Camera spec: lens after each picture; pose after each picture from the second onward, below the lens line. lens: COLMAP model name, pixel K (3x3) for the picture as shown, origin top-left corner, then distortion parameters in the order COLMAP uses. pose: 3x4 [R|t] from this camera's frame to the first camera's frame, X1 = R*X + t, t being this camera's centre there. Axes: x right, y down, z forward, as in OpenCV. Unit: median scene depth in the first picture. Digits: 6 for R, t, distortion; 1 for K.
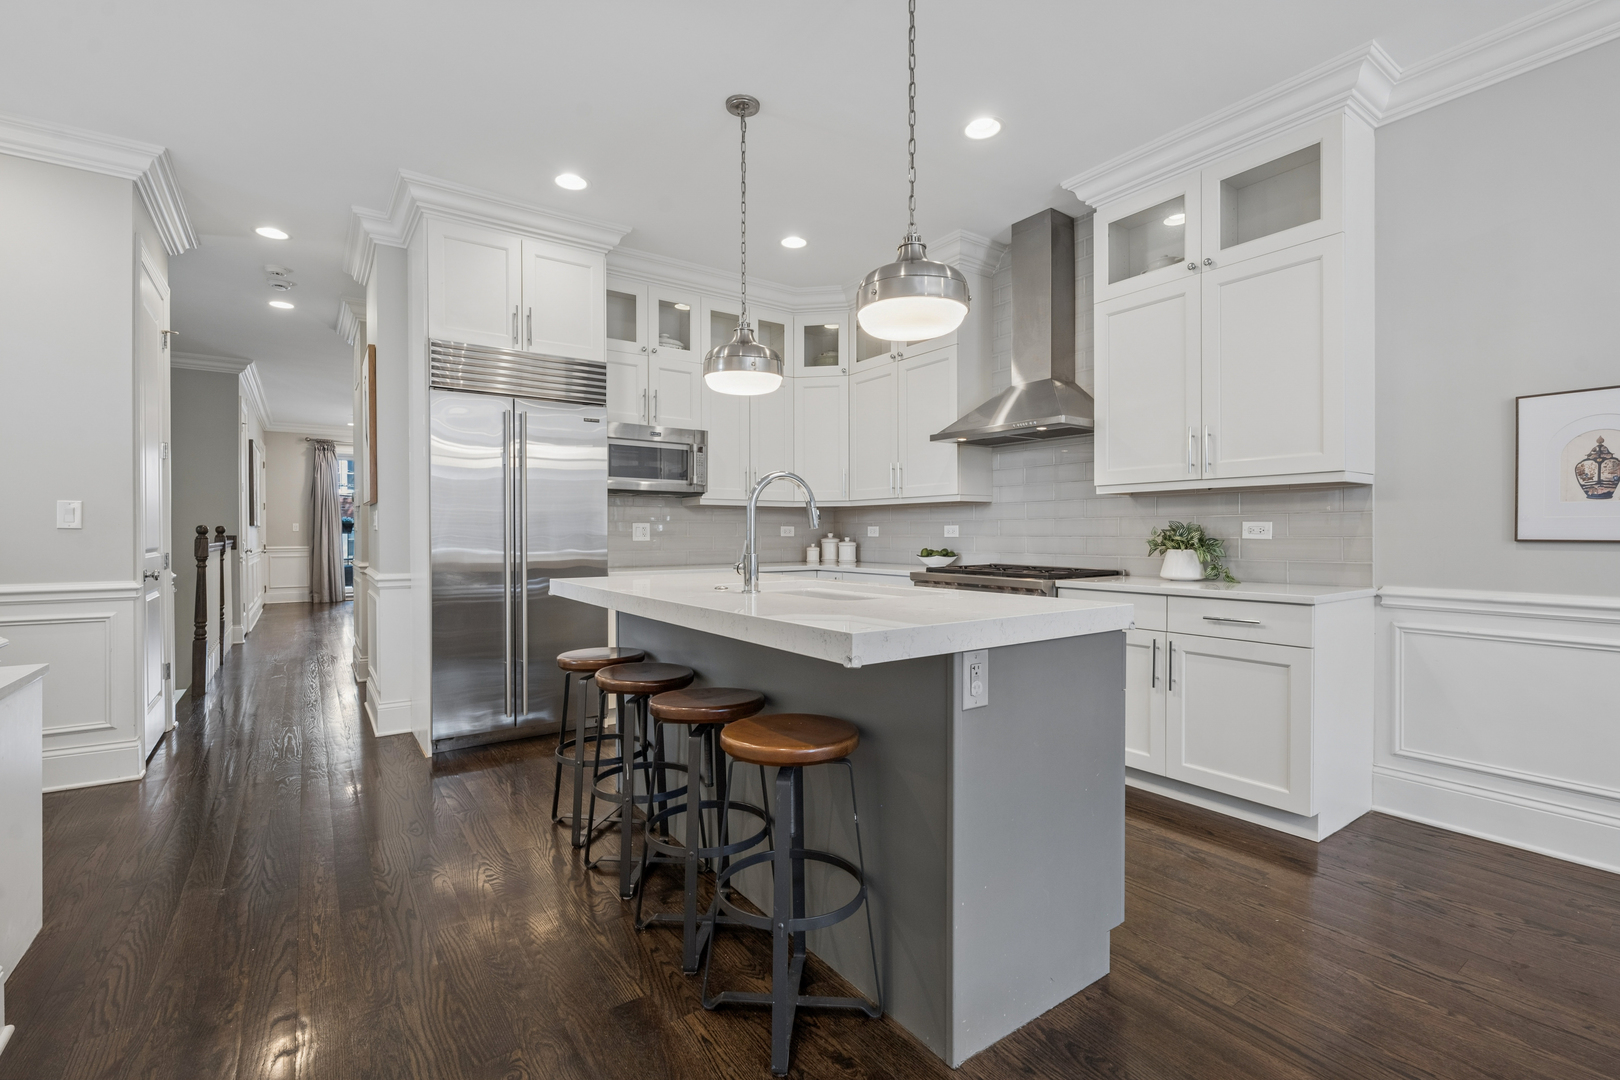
lens RADIAL K [[712.4, 0, 811.7], [0, 712.4, 539.4], [0, 0, 1]] dist [-0.001995, -0.000246]
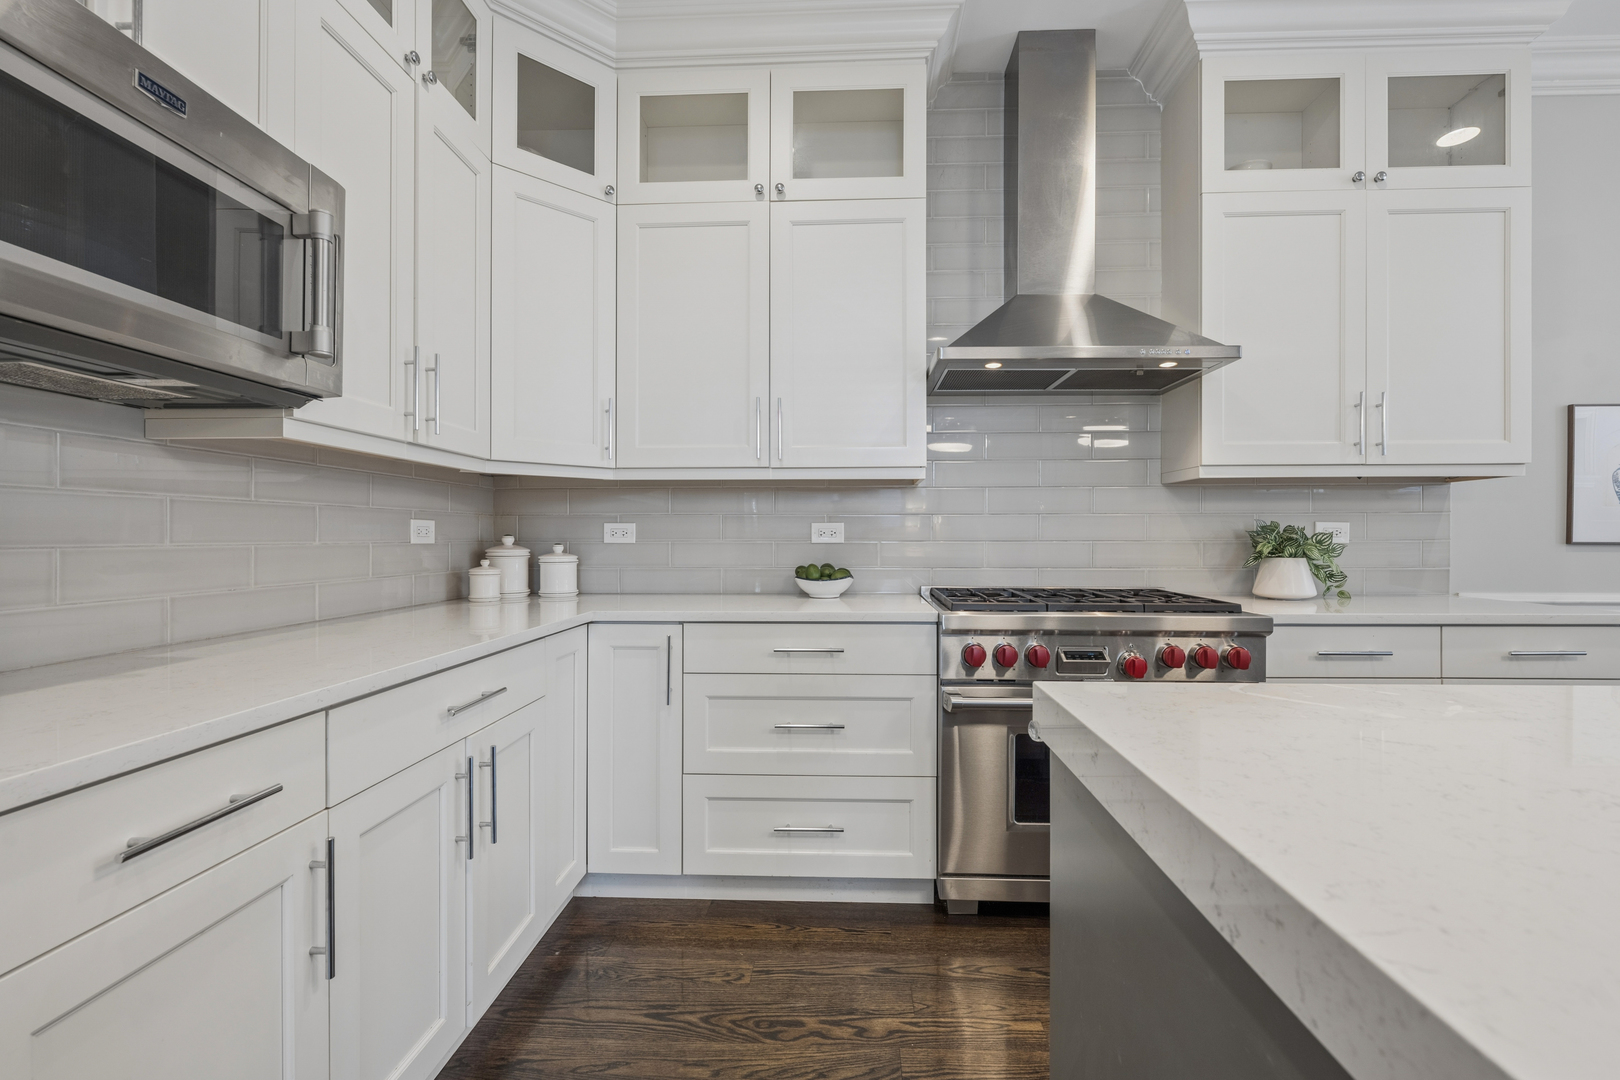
lens RADIAL K [[707.9, 0, 820.6], [0, 707.9, 532.7], [0, 0, 1]] dist [-0.002059, -0.000138]
pose [[0.610534, 0.003165, 0.791984, -0.326693], [0.007450, 0.999925, -0.009739, -0.007681], [-0.791955, 0.011846, 0.610465, 0.832186]]
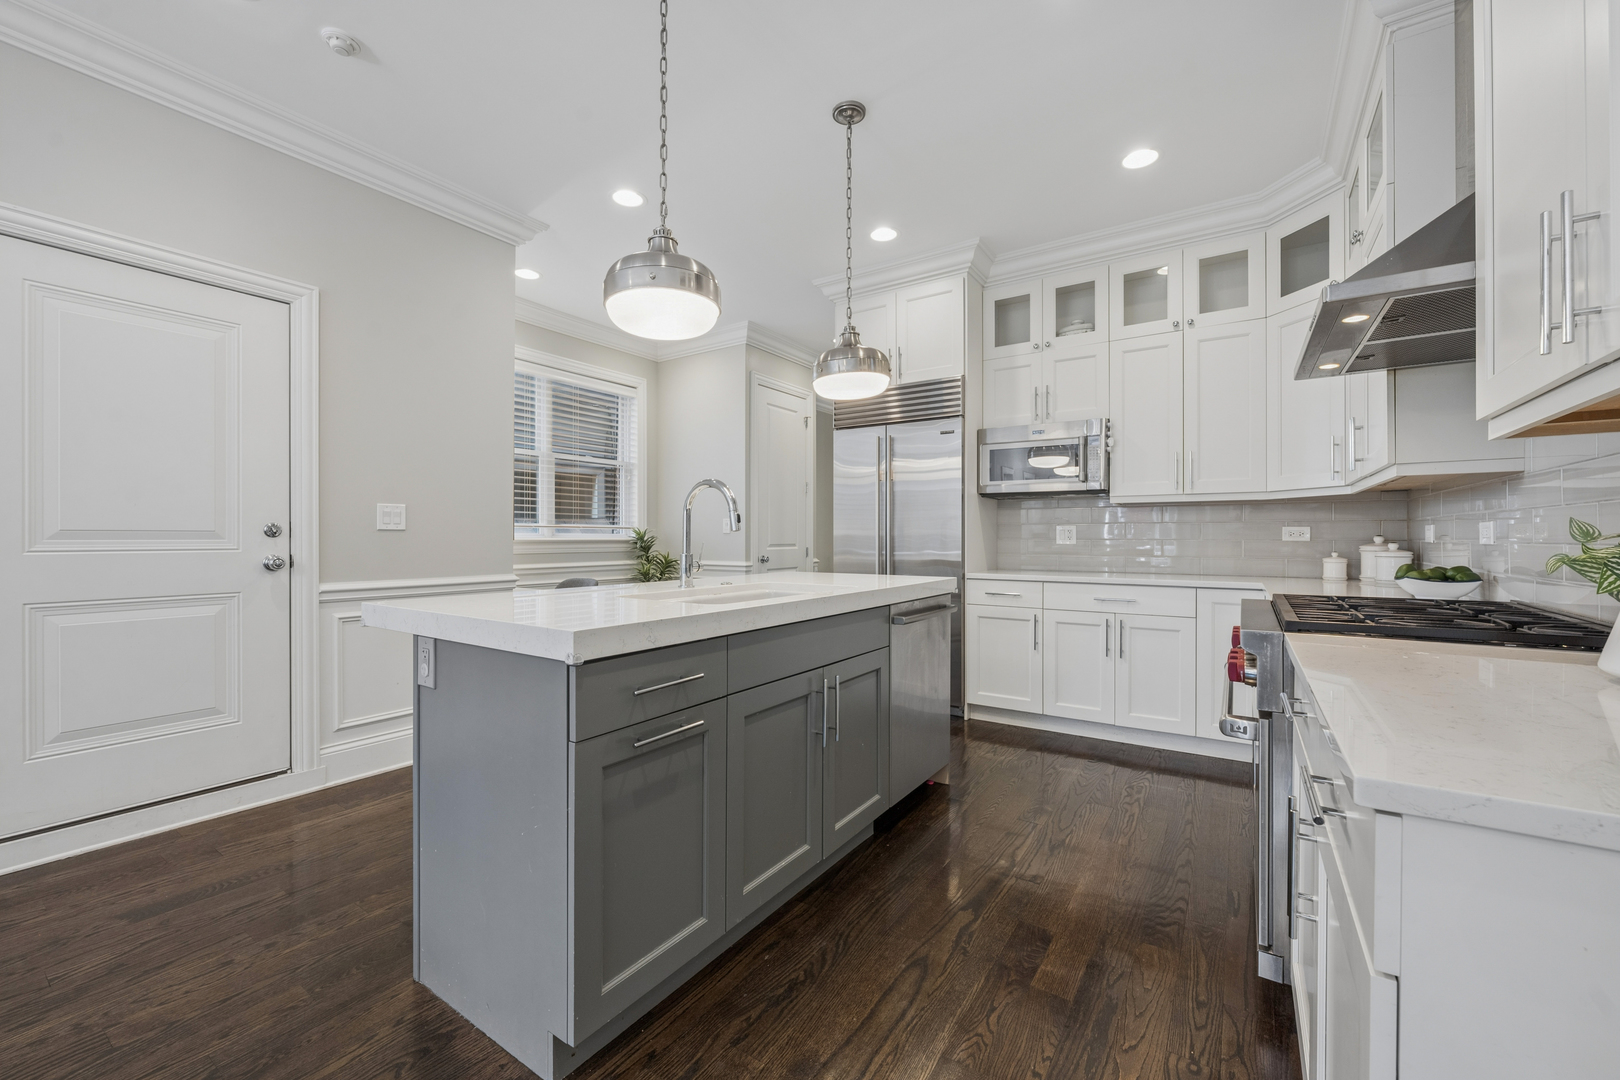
lens RADIAL K [[649.3, 0, 808.5], [0, 649.3, 533.4], [0, 0, 1]] dist [-0.004313, -0.000473]
pose [[0.361178, -0.002731, -0.932493, 0.574185], [-0.009563, 0.999932, -0.006633, -0.004392], [0.932448, 0.011313, 0.361127, 0.477176]]
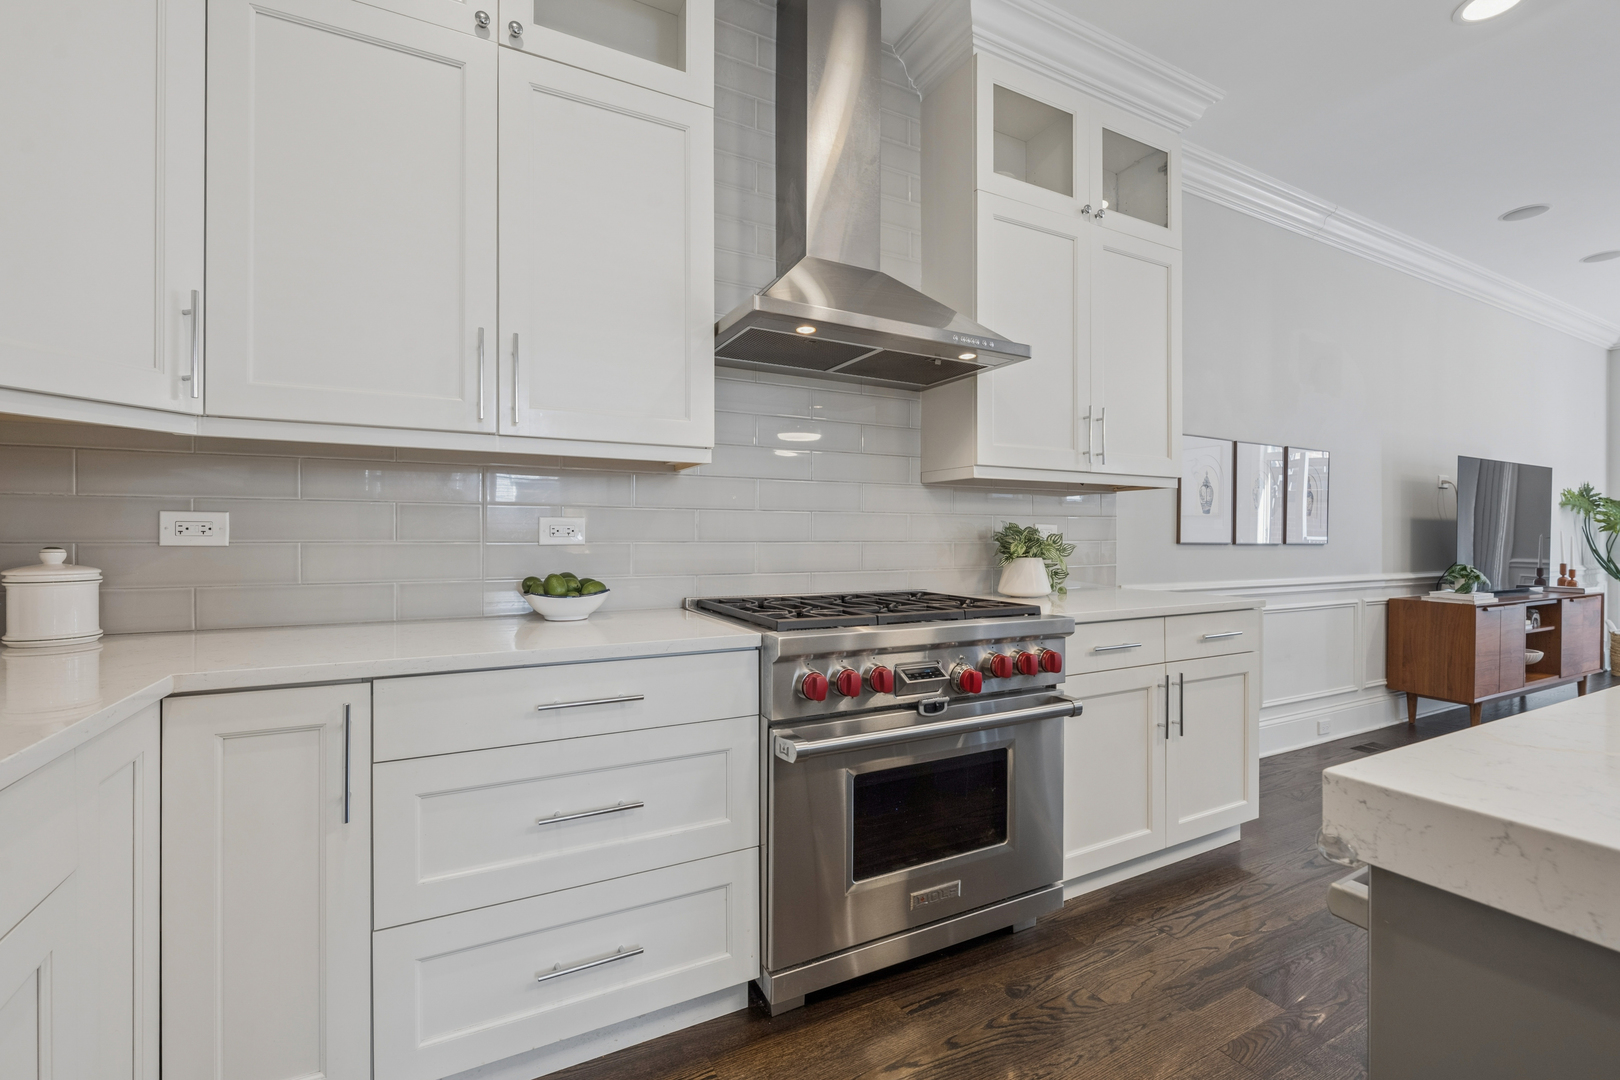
lens RADIAL K [[702.3, 0, 807.3], [0, 702.3, 535.8], [0, 0, 1]] dist [-0.003699, -0.000166]
pose [[0.129207, 0.000410, 0.991618, -0.250853], [0.005284, 0.999985, -0.001102, -0.009242], [-0.991604, 0.005382, 0.129203, 1.015972]]
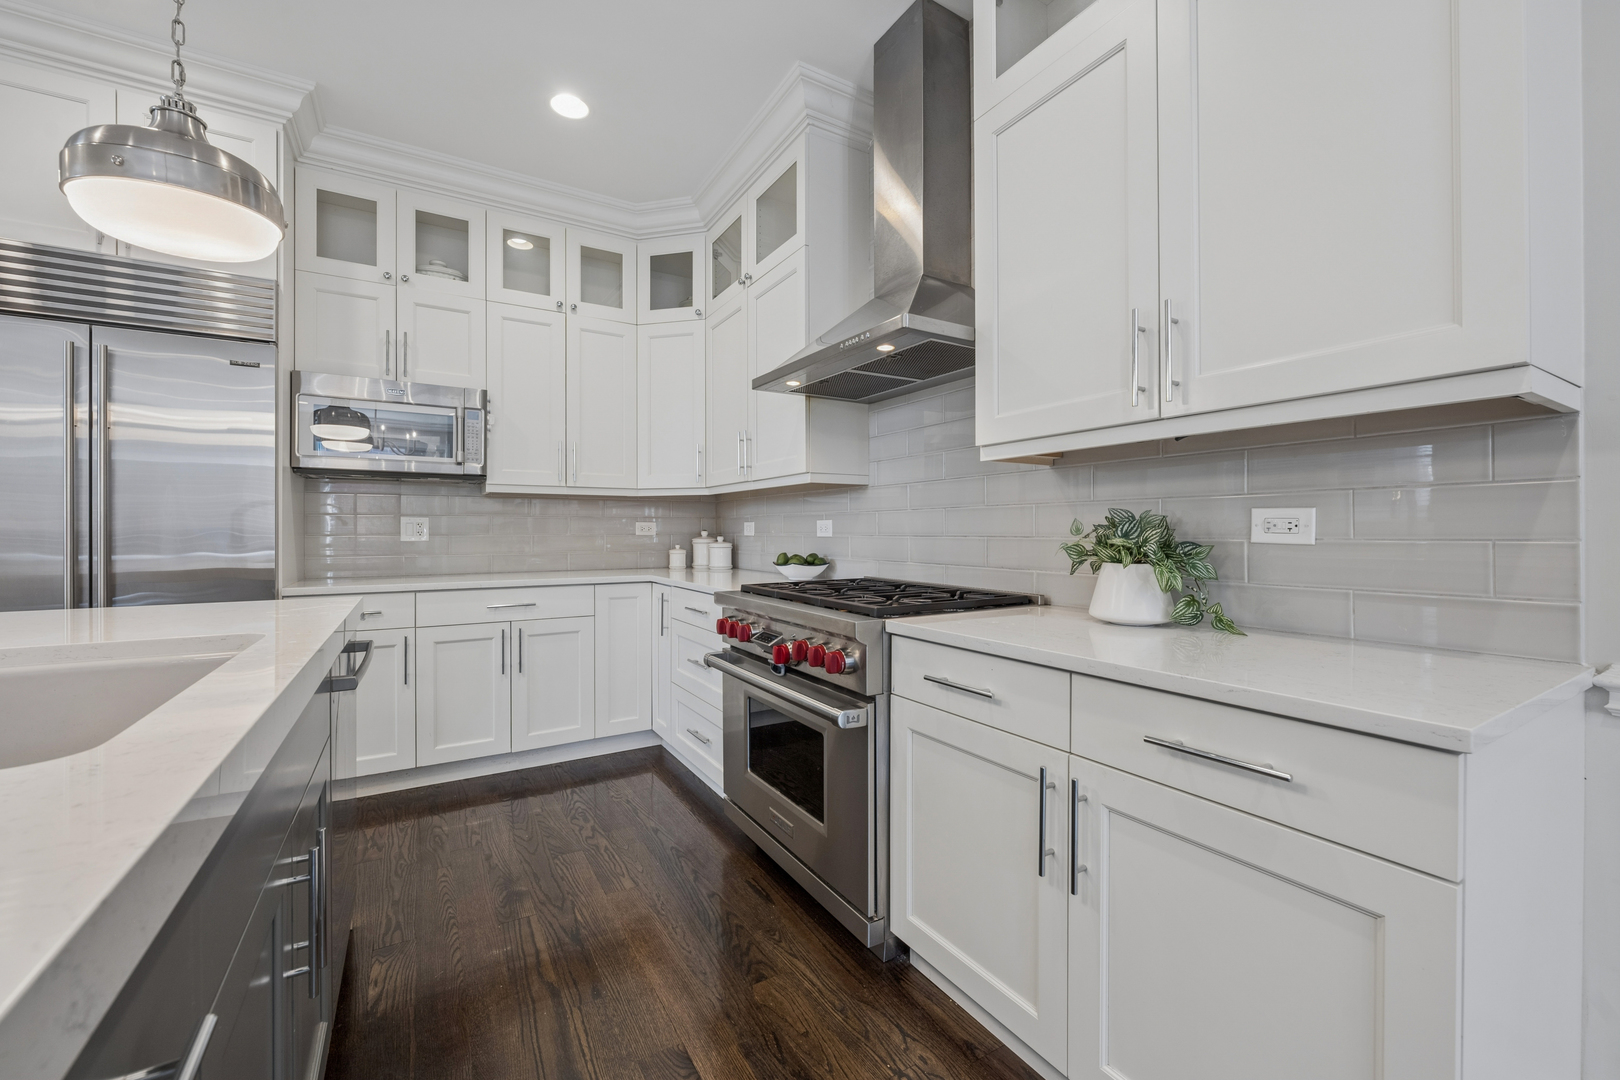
lens RADIAL K [[649.3, 0, 808.5], [0, 649.3, 533.4], [0, 0, 1]] dist [-0.004313, -0.000473]
pose [[0.997242, 0.000782, -0.074216, 0.288050], [-0.001189, 0.999984, -0.005441, -0.004170], [0.074211, 0.005515, 0.997227, 0.458802]]
